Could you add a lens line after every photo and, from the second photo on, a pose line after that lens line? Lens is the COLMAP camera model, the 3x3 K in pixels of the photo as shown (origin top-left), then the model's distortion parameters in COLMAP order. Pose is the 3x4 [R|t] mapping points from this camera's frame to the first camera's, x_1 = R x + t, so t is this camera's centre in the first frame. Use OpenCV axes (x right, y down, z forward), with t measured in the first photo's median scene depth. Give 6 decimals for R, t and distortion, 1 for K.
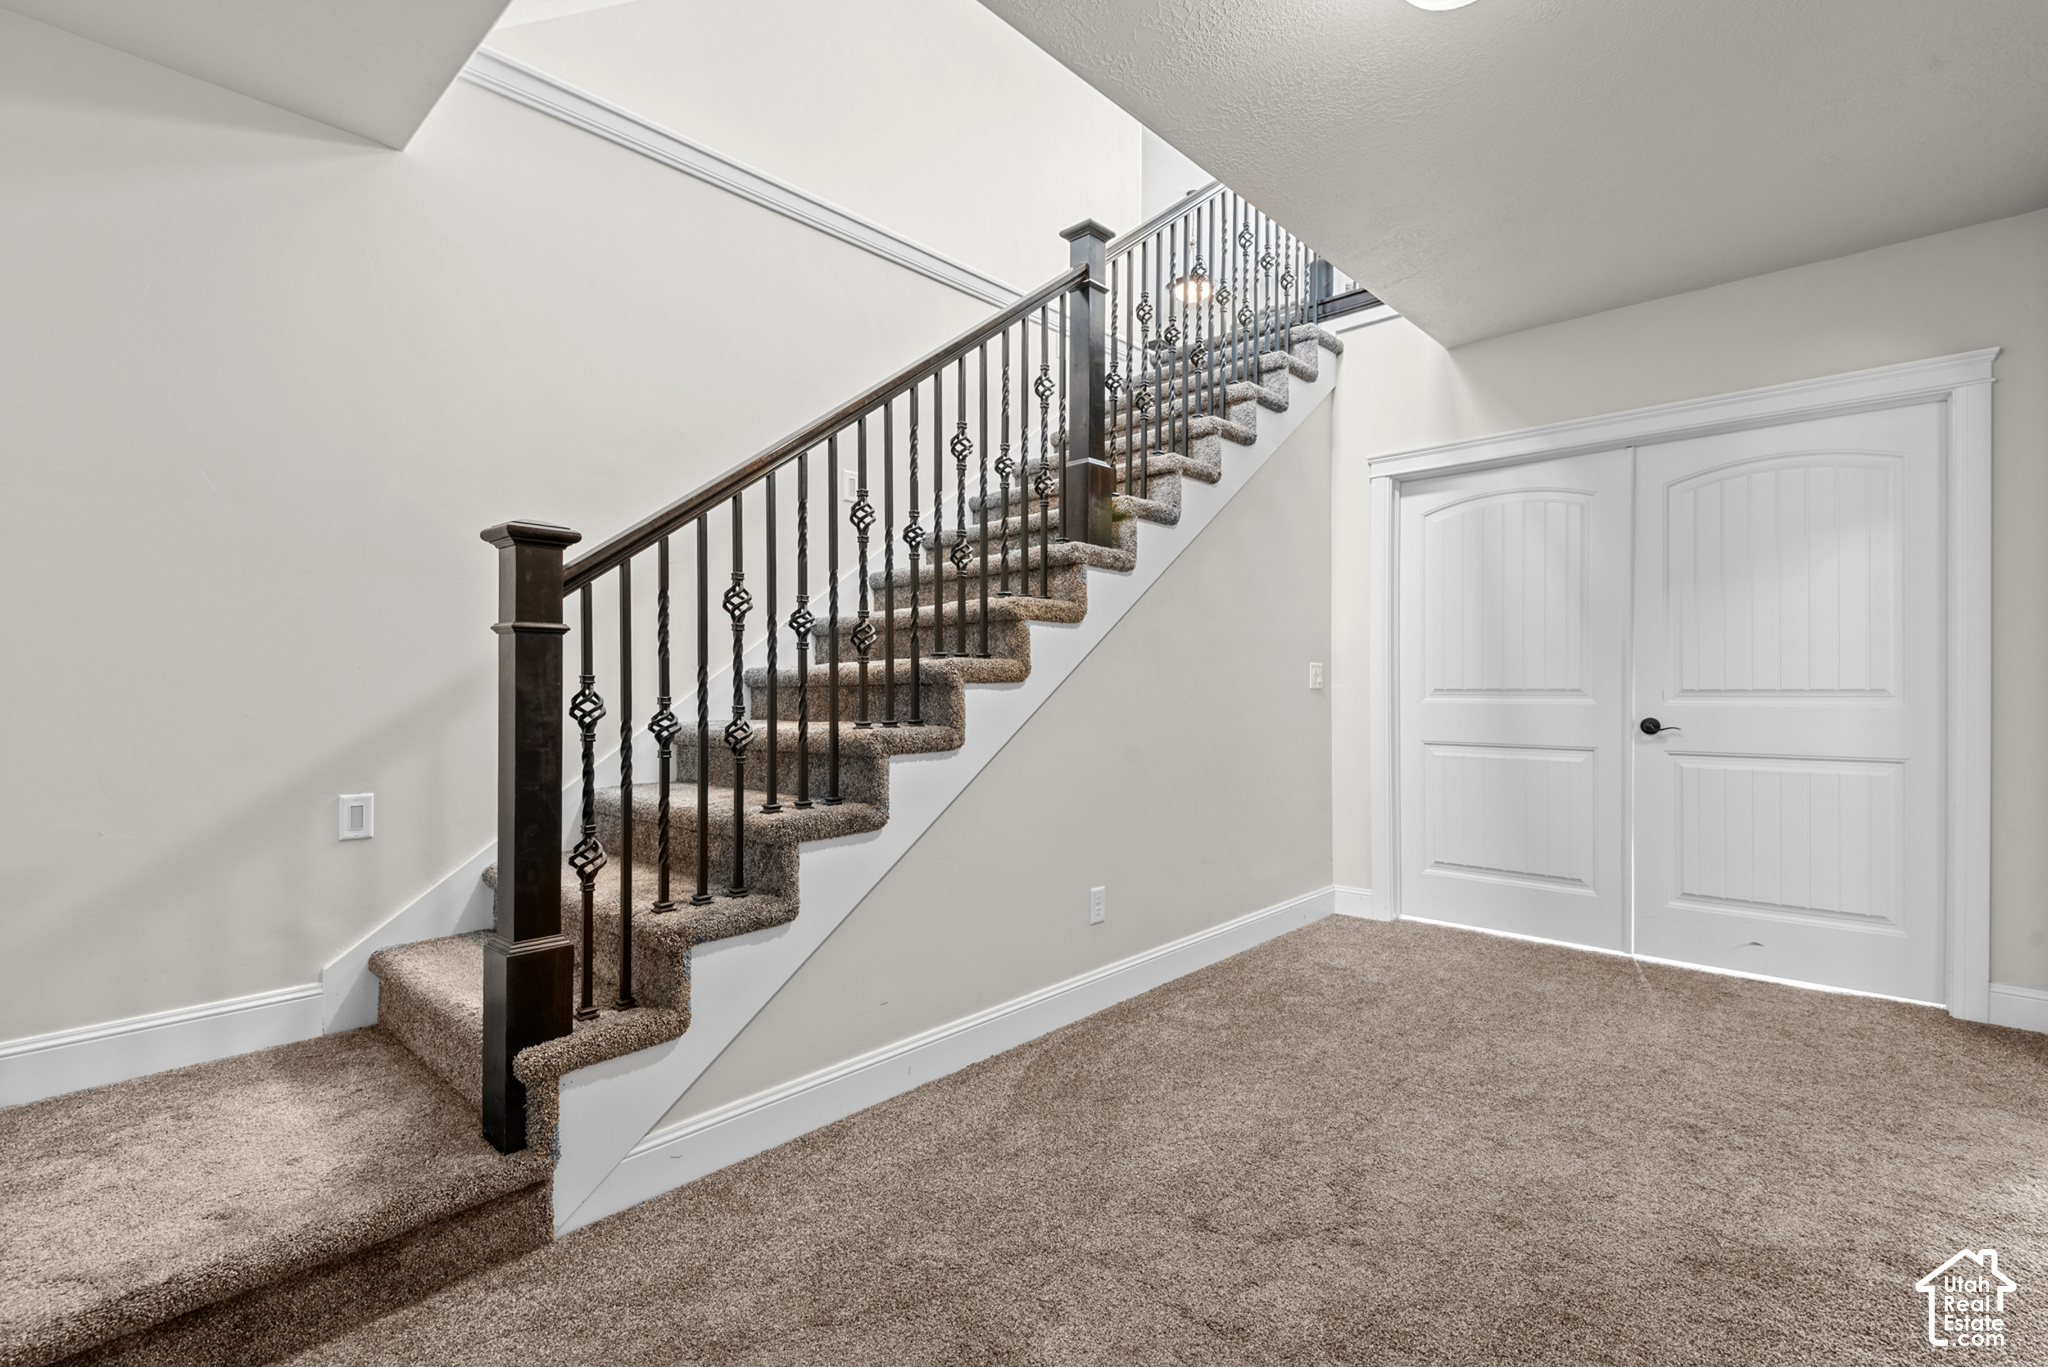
lens RADIAL K [[929.1, 0, 1012.9], [0, 929.1, 691.9], [0, 0, 1]] dist [0.001043, -0.002652]
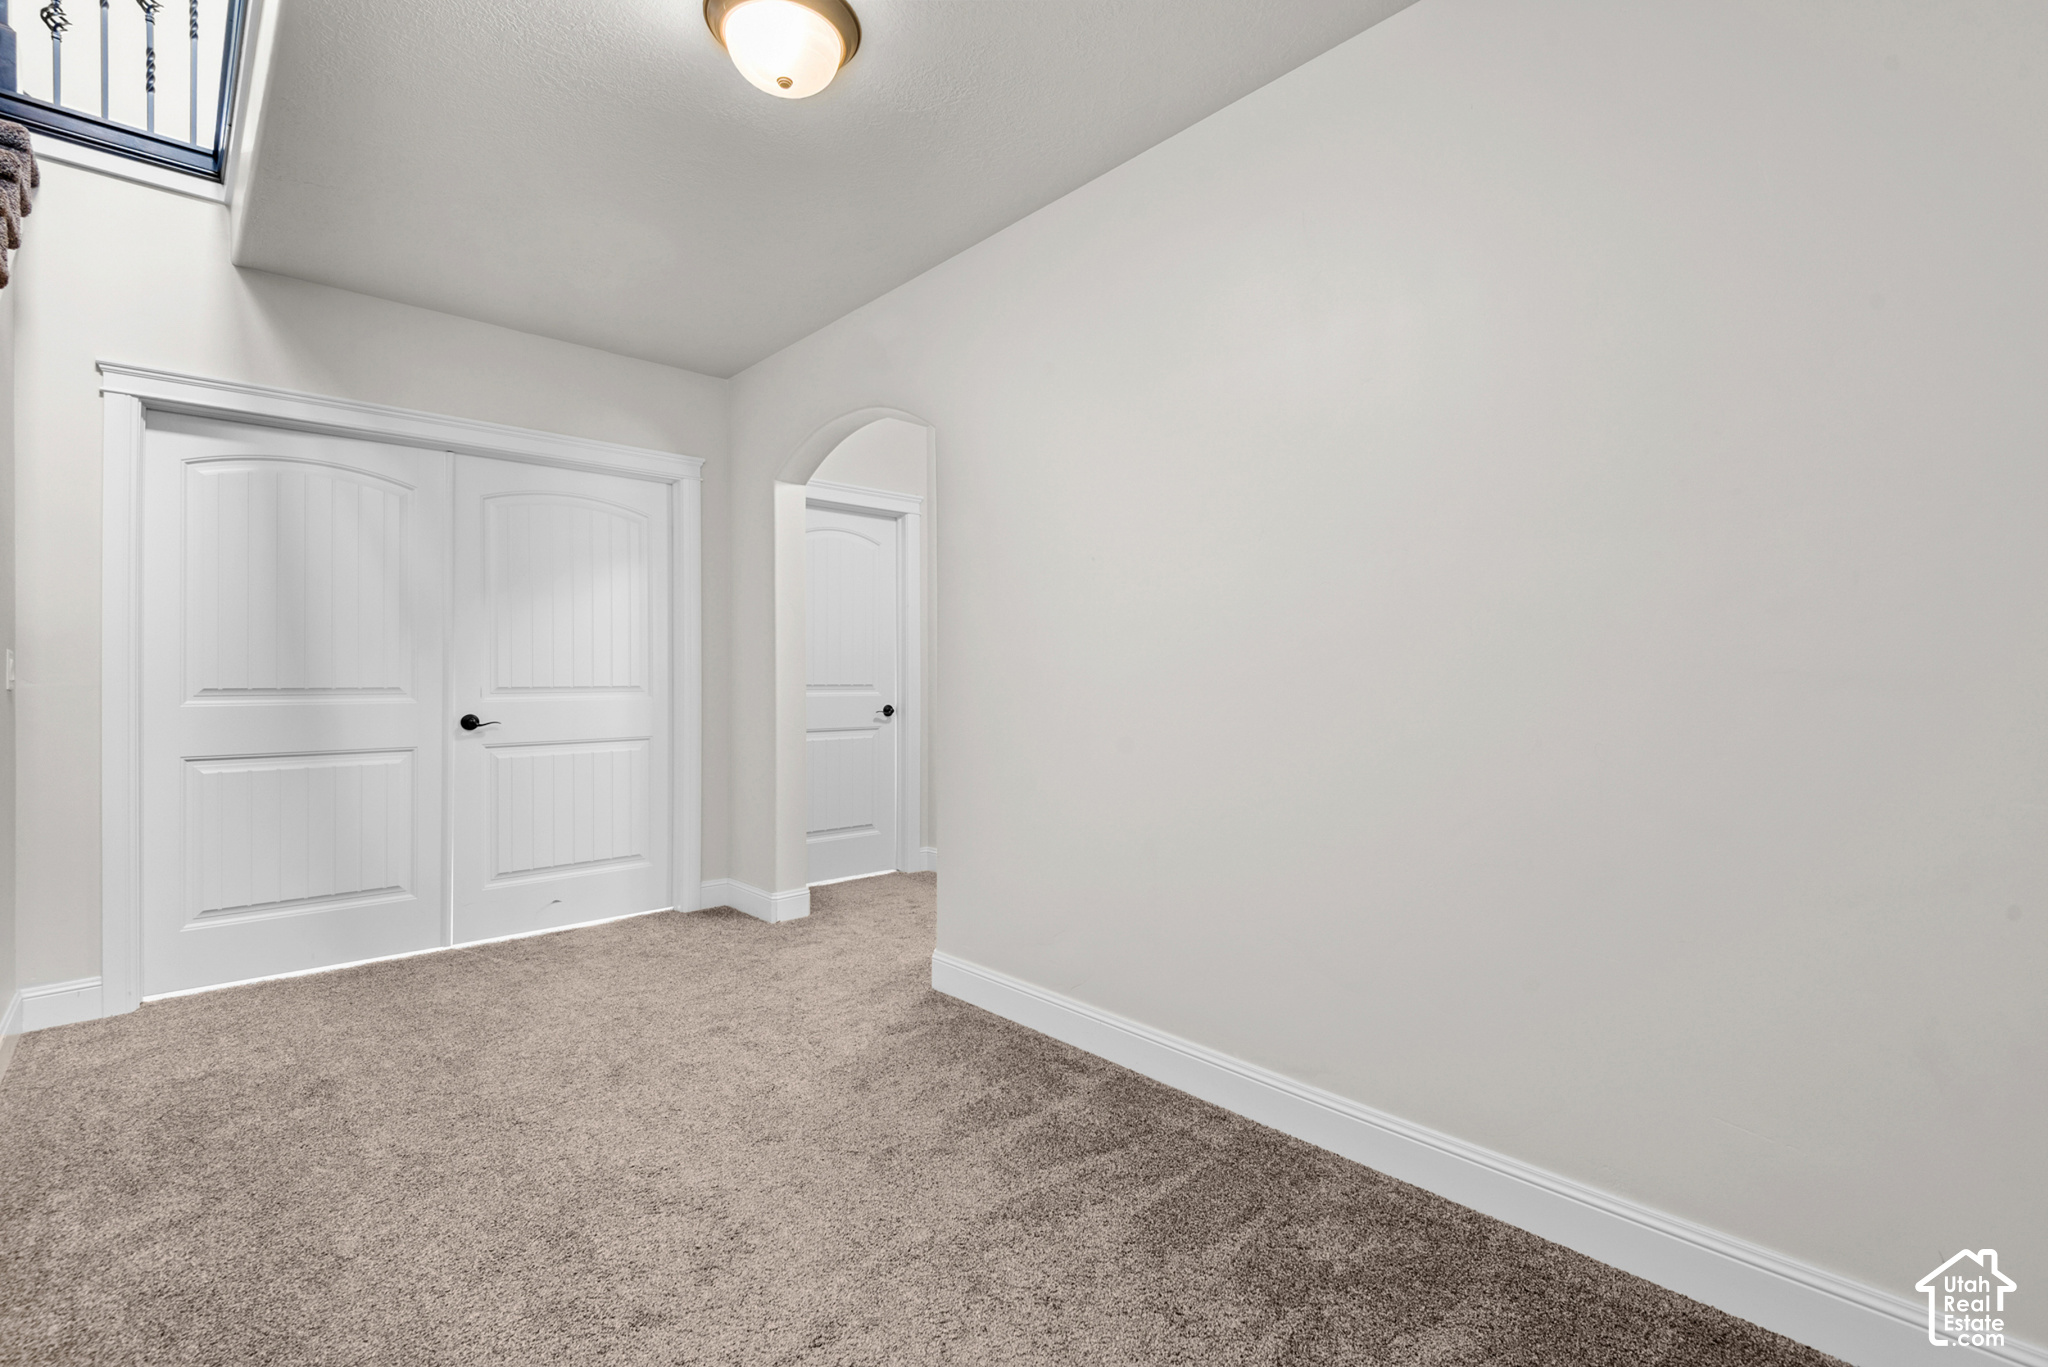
lens RADIAL K [[929.1, 0, 1013.0], [0, 929.1, 676.4], [0, 0, 1]] dist [0.001043, -0.002652]
pose [[0.059070, 0.006113, 0.998235, -0.355910], [0.009234, 0.999935, -0.006669, -0.002501], [-0.998211, 0.009611, 0.059009, 0.350673]]
